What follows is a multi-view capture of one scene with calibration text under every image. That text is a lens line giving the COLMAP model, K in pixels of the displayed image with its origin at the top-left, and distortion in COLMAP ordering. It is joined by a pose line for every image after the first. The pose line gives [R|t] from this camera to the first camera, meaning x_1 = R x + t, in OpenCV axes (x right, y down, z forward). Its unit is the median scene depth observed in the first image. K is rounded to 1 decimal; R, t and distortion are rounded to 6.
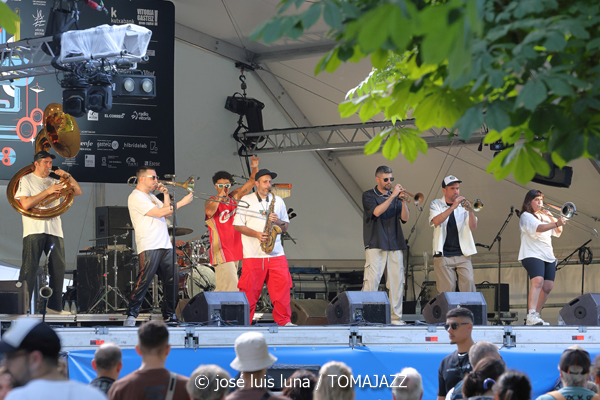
lens RADIAL K [[3460.0, 0, 300.7], [0, 3460.0, 113.7], [0, 0, 1]] dist [0.419234, 20.806284]
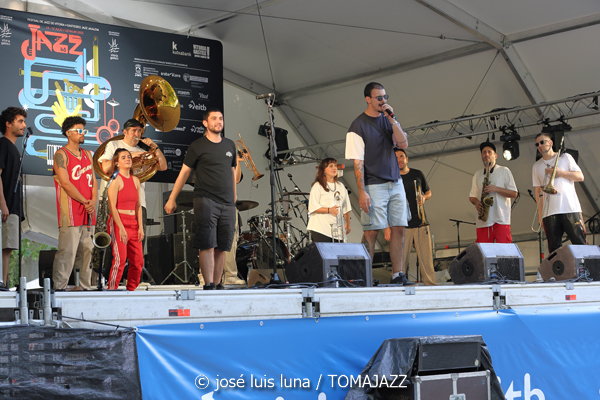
lens RADIAL K [[1198.0, 0, 300.0], [0, 1198.0, 200.0], [0, 0, 1]] dist [-0.189657, -0.243170]
pose [[0.997897, -0.021870, 0.061019, -0.037568], [0.023516, 0.999375, -0.026394, 0.038959], [-0.060403, 0.027773, 0.997788, 0.590155]]
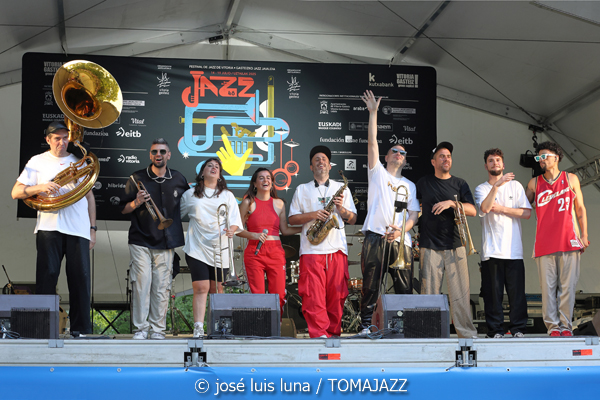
lens RADIAL K [[1341.5, 0, 300.5], [0, 1341.5, 231.3], [0, 0, 1]] dist [-0.257464, 0.039365]
pose [[0.873987, -0.050796, -0.483287, 0.140535], [0.032899, 0.998425, -0.045445, 0.042190], [0.484834, 0.023819, 0.874282, 0.618491]]
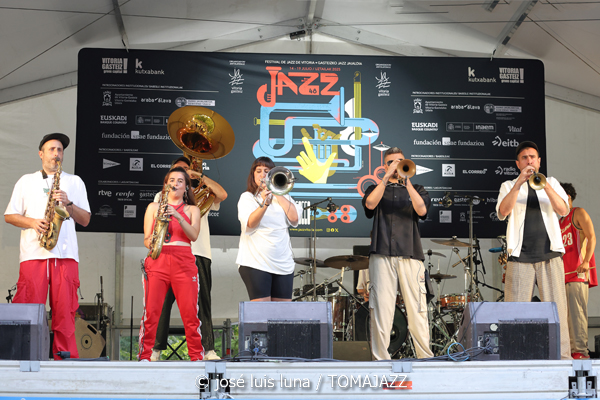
lens RADIAL K [[1294.7, 0, 300.0], [0, 1294.7, 200.0], [0, 0, 1]] dist [-0.292888, 0.112867]
pose [[0.825064, -0.086426, -0.558391, 0.115147], [0.034785, 0.994128, -0.102472, 0.046384], [0.563968, 0.065122, 0.823225, 0.680680]]
